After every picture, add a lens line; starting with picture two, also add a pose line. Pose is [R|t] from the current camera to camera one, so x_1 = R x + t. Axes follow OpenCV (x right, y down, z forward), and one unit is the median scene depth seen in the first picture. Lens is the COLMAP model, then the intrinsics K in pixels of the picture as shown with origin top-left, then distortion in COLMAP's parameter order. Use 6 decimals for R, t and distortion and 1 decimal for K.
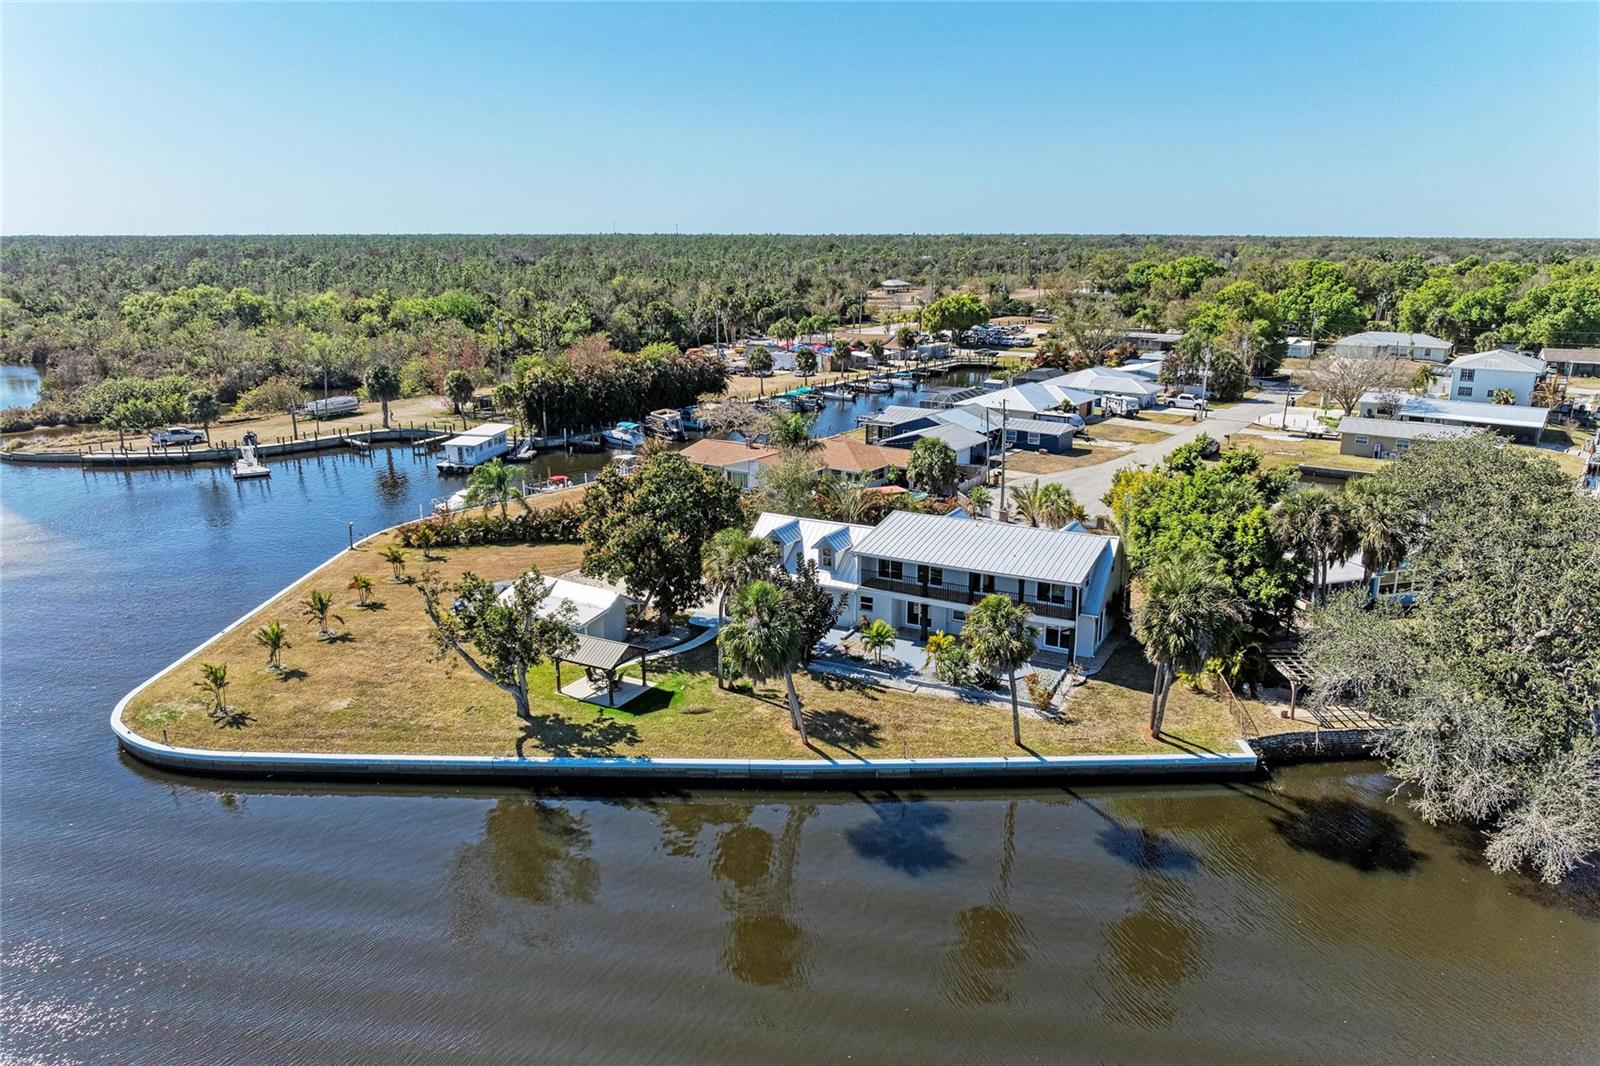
lens RADIAL K [[1114.8, 0, 801.5], [0, 1114.8, 555.3], [0, 0, 1]] dist [-0.015828, -0.007102]
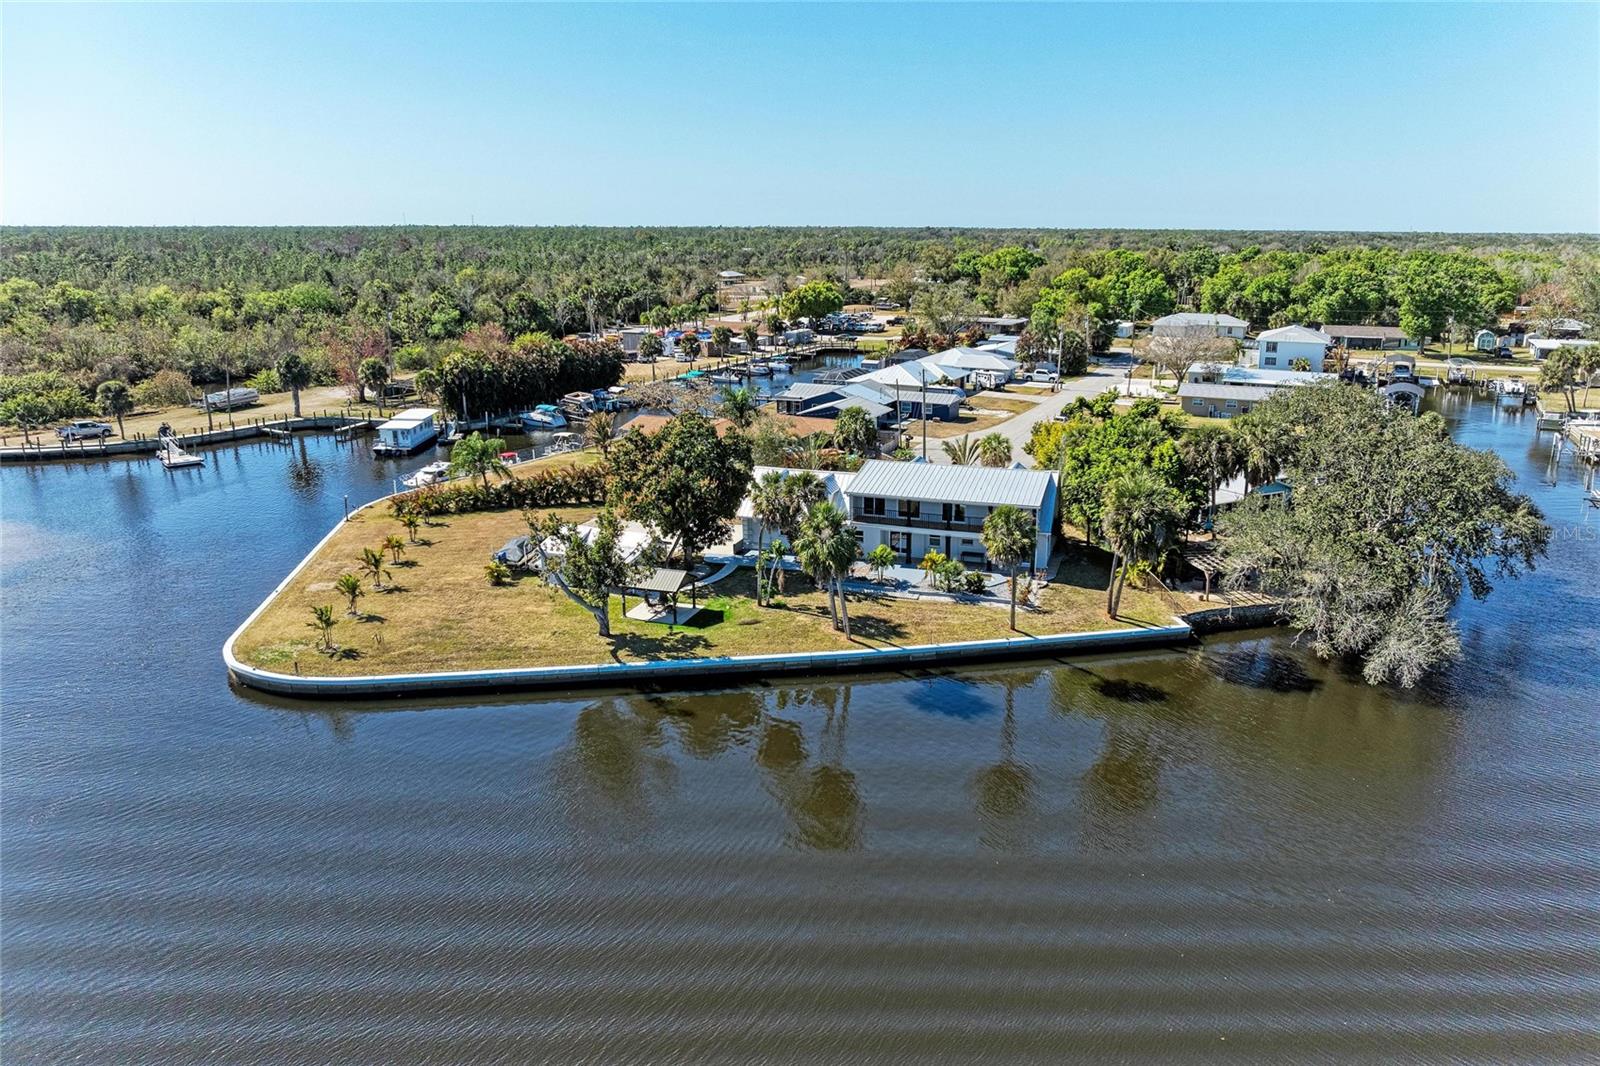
lens RADIAL K [[1121.9, 0, 822.2], [0, 1121.9, 539.0], [0, 0, 1]] dist [-0.003613, -0.028544]
pose [[0.982799, -0.046720, 0.178669, -0.093475], [0.048309, 0.998822, -0.004548, 0.024011], [-0.178246, 0.013101, 0.983899, -0.084474]]
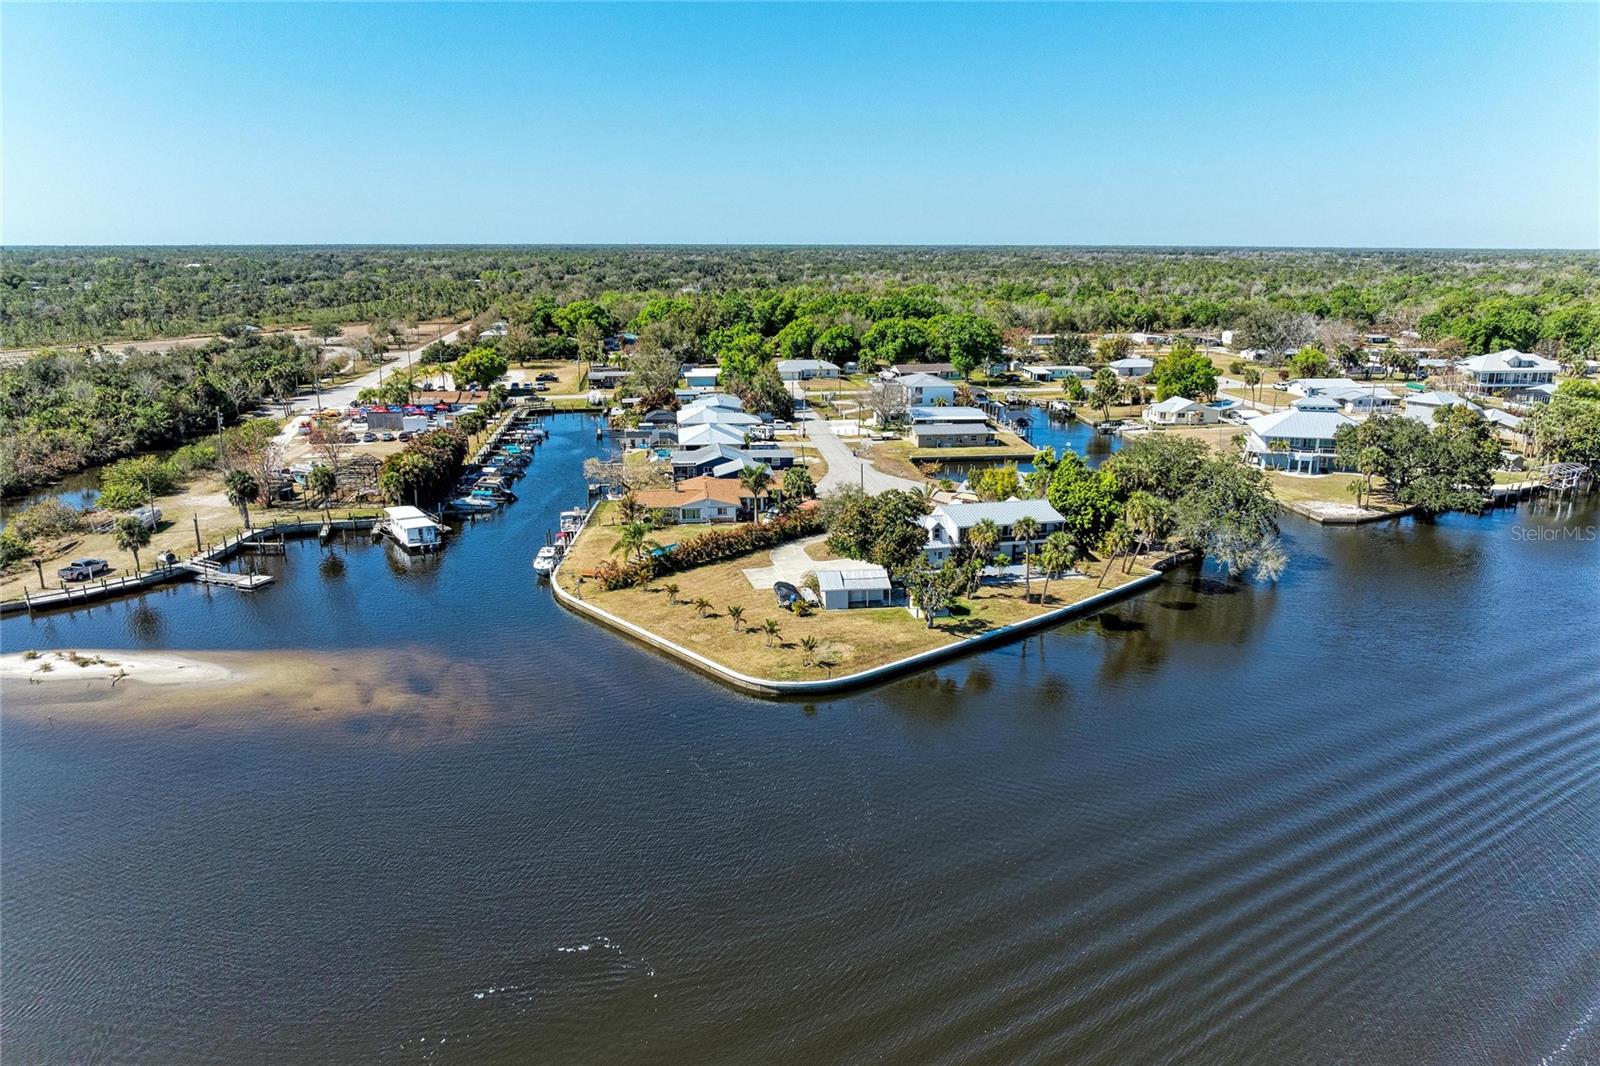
lens RADIAL K [[1114.8, 0, 801.5], [0, 1114.8, 555.3], [0, 0, 1]] dist [-0.015828, -0.007102]
pose [[0.752335, -0.178544, 0.634125, -0.666418], [0.183481, 0.981275, 0.058603, -0.056119], [-0.632714, 0.072261, 0.771007, -0.155098]]
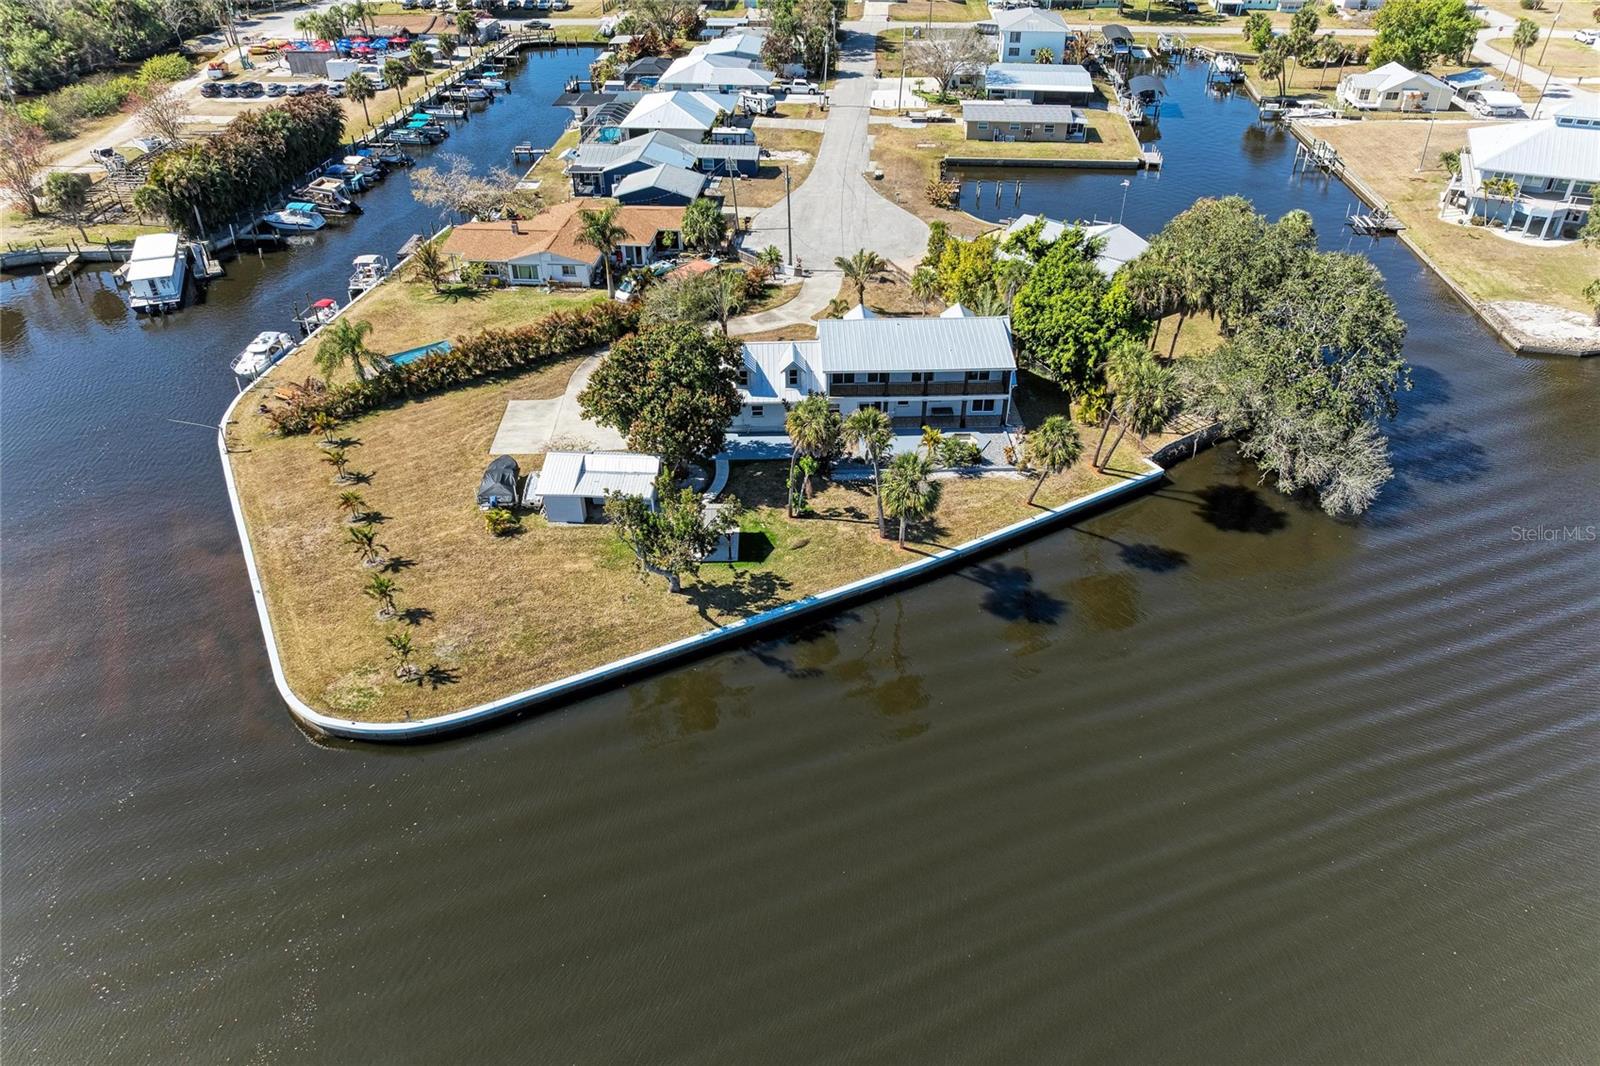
lens RADIAL K [[1114.8, 0, 801.5], [0, 1114.8, 555.3], [0, 0, 1]] dist [-0.015828, -0.007102]
pose [[0.867630, -0.291035, 0.403134, -0.242468], [0.142514, 0.922337, 0.359145, -0.119442], [-0.476349, -0.254153, 0.841723, -0.018752]]
